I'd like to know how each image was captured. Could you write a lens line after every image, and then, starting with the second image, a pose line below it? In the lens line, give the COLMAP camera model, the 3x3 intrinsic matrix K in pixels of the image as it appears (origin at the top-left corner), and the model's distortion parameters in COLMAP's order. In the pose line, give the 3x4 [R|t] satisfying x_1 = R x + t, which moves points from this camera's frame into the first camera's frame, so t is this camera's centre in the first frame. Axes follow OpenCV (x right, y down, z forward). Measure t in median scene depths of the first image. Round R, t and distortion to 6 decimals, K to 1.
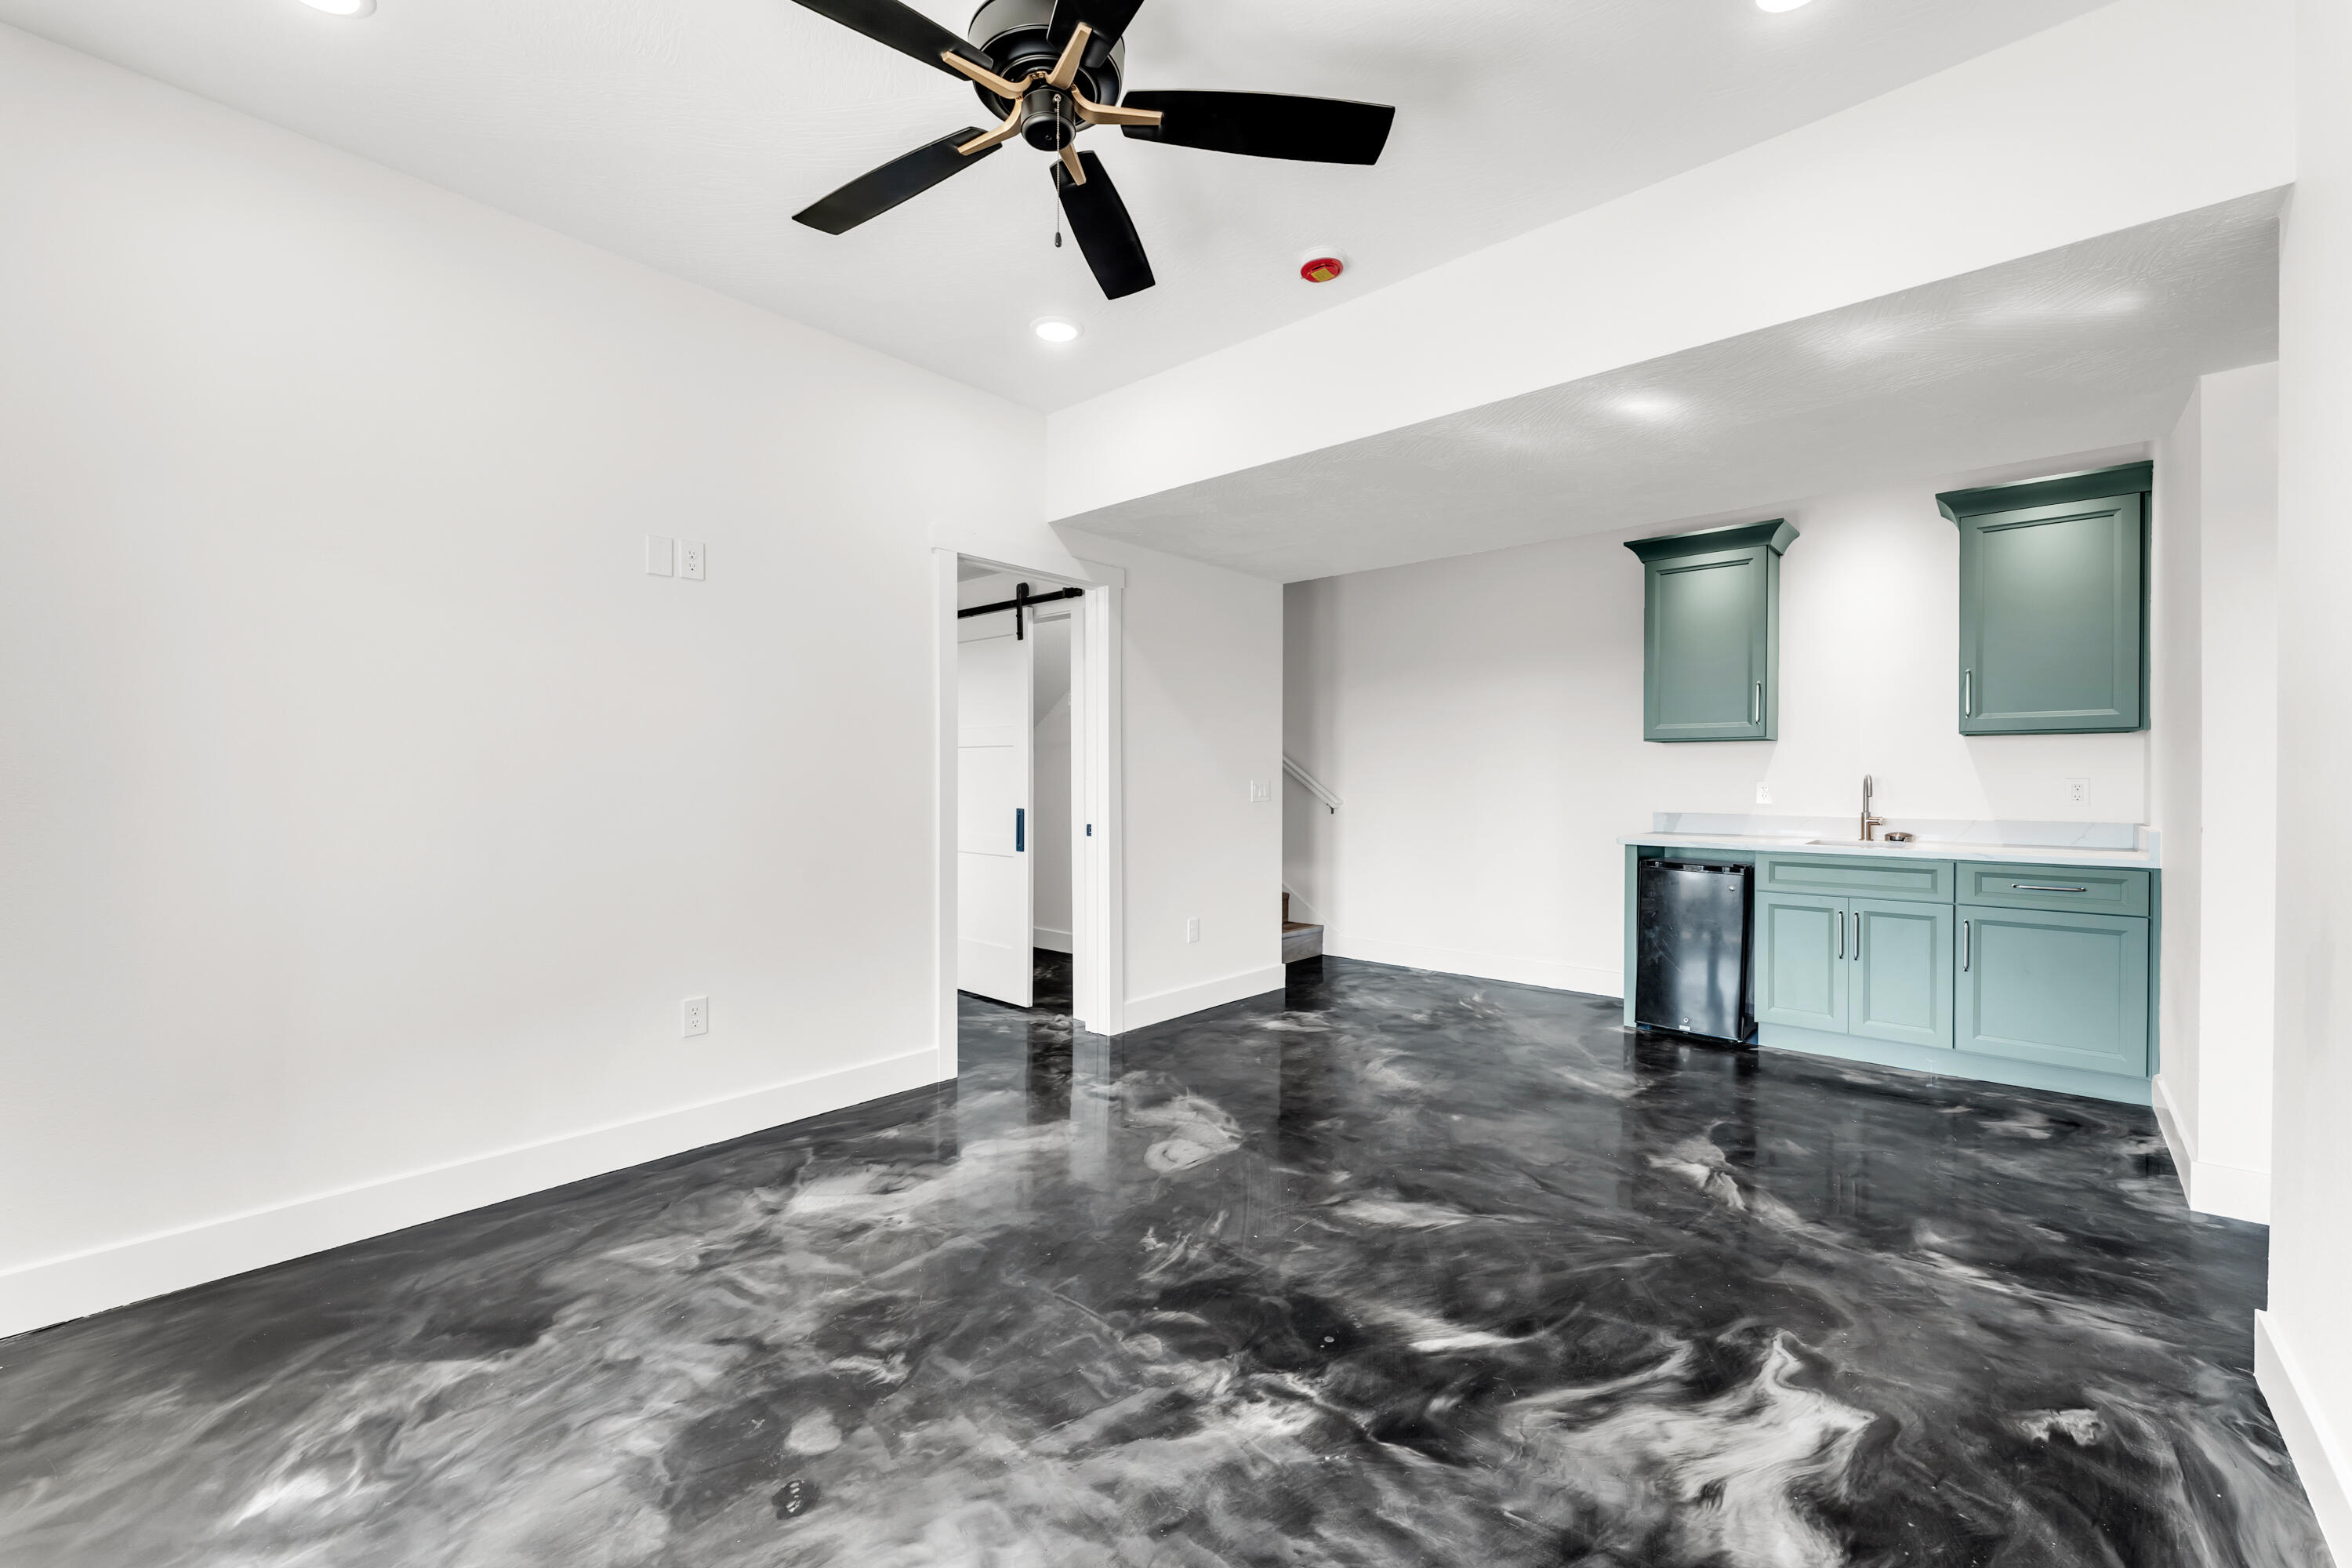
lens RADIAL K [[950.2, 0, 1176.0], [0, 950.2, 784.0], [0, 0, 1]] dist [-0.000808, -0.000634]
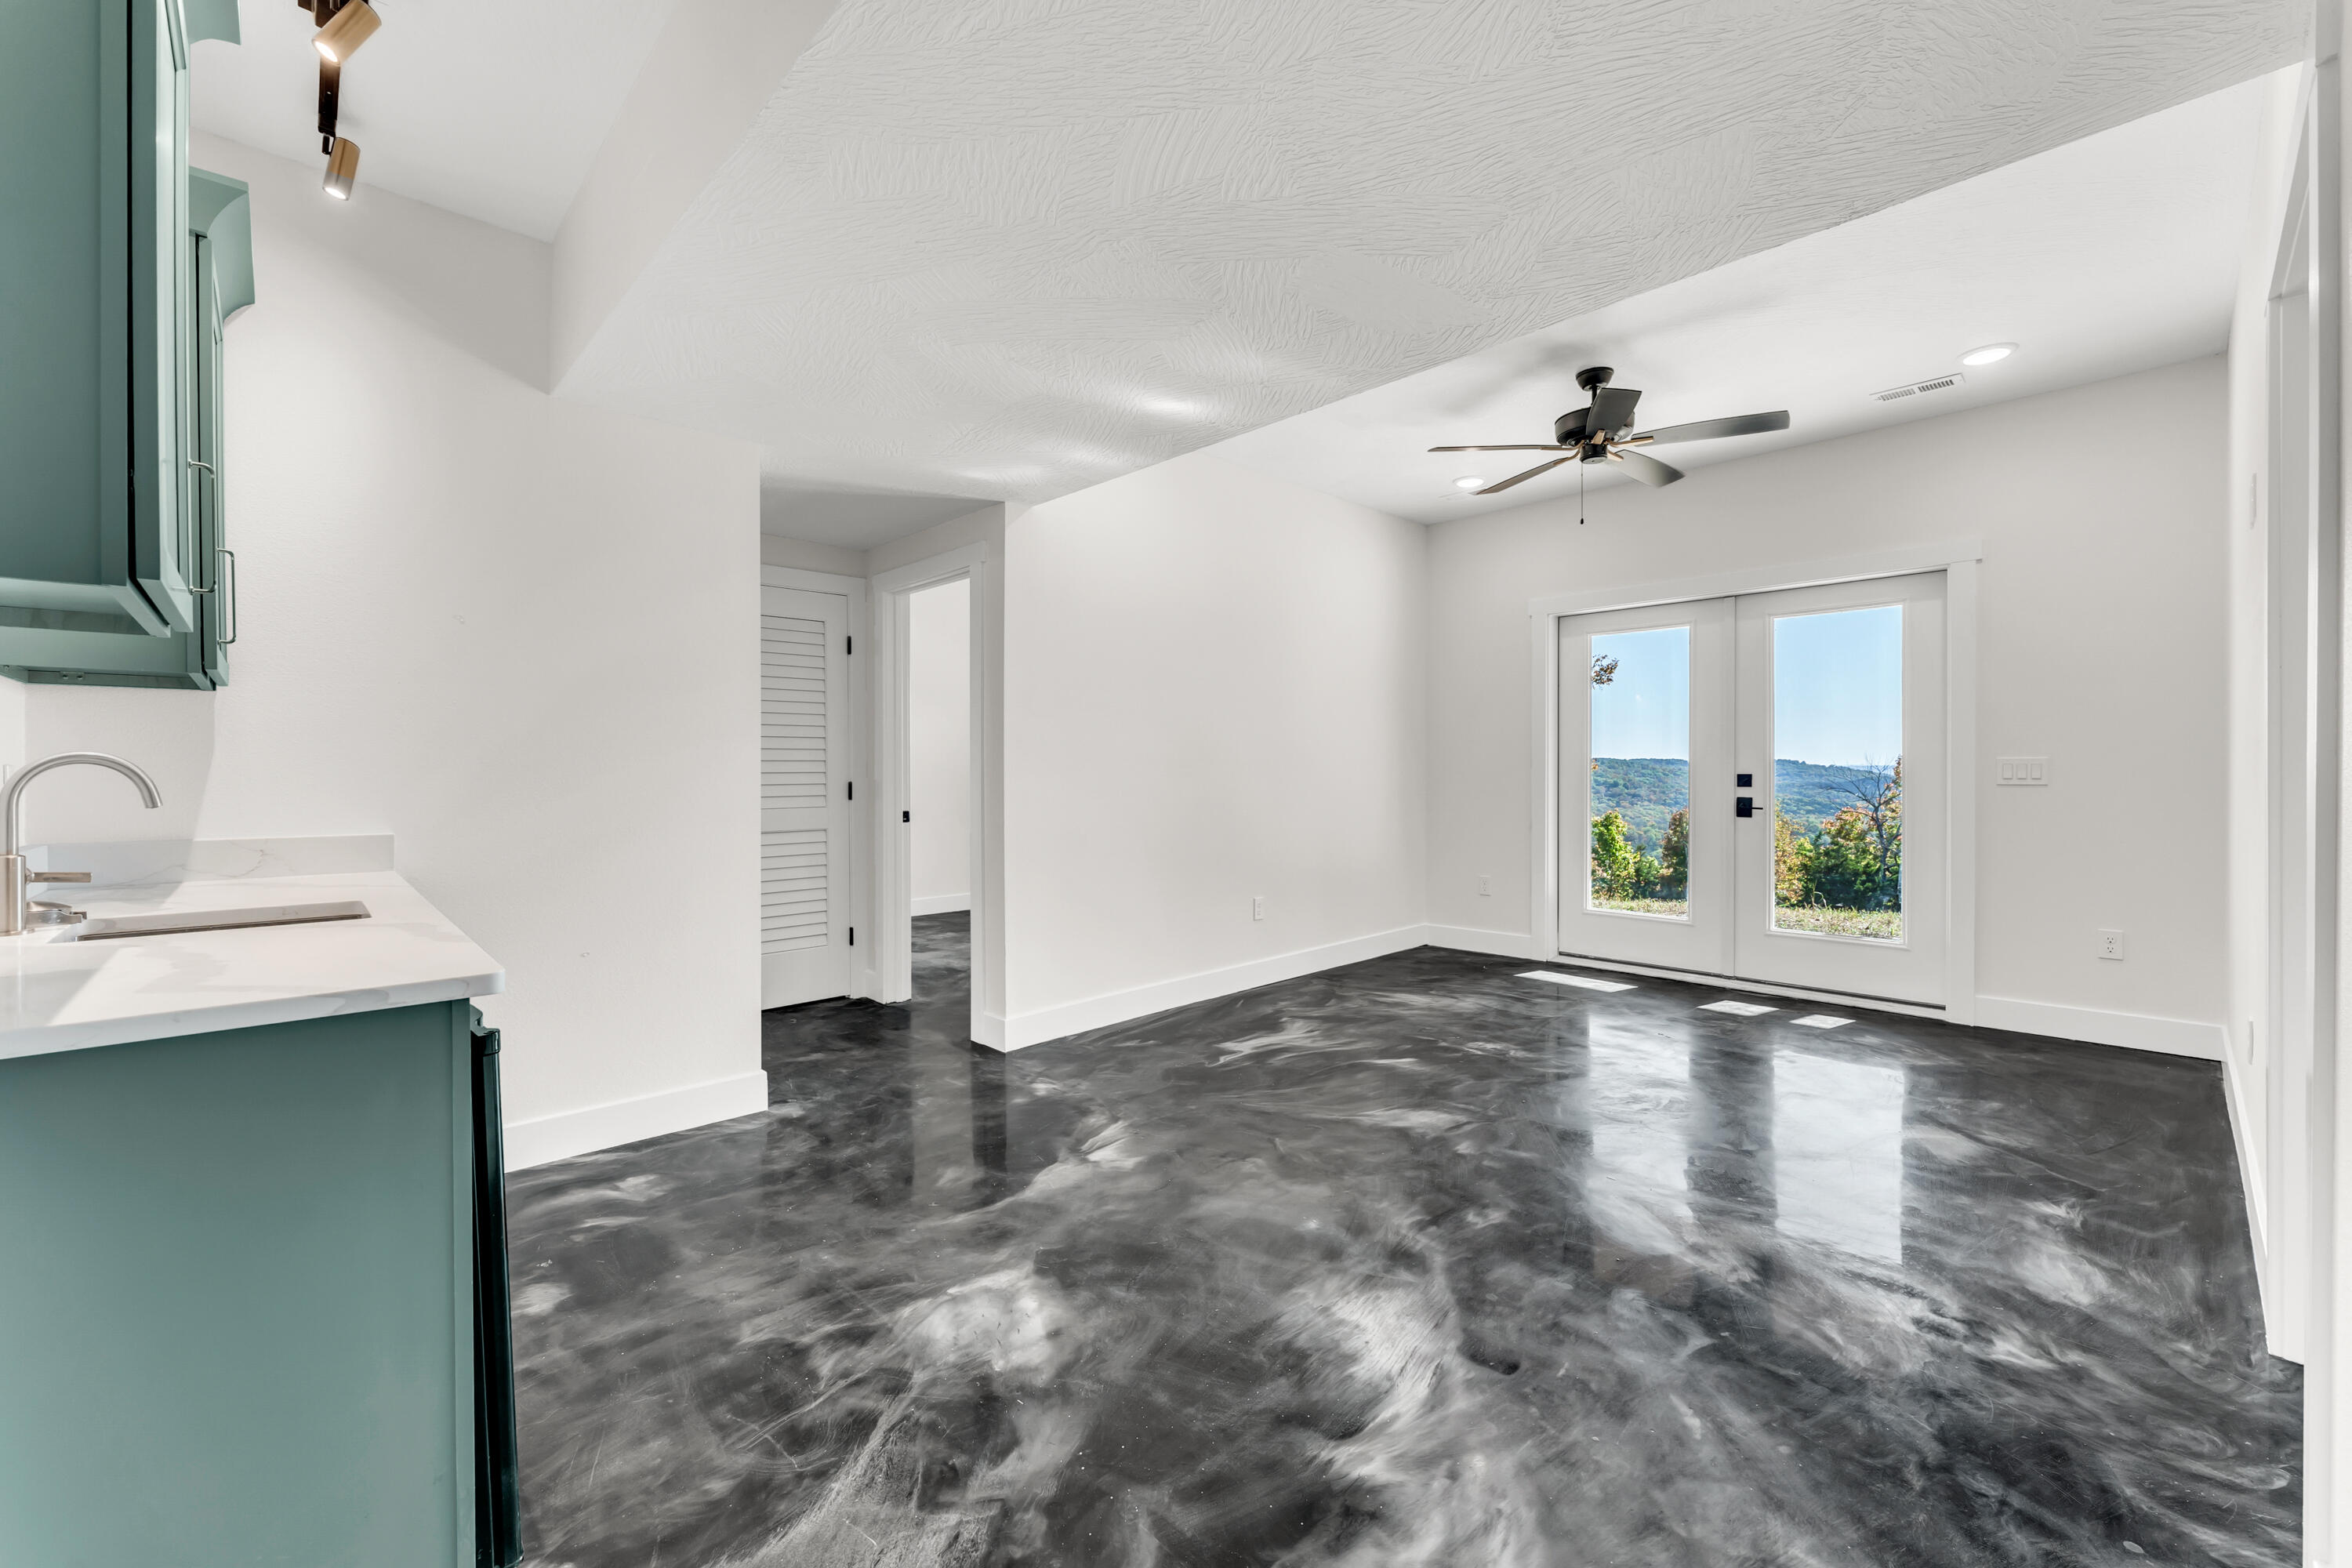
lens RADIAL K [[950.2, 0, 1176.0], [0, 950.2, 784.0], [0, 0, 1]] dist [-0.000808, -0.000634]
pose [[-0.996486, 0.002829, 0.083707, 0.453071], [0.004815, 0.999711, 0.023537, -0.007554], [-0.083616, 0.023857, -0.996212, 2.323398]]
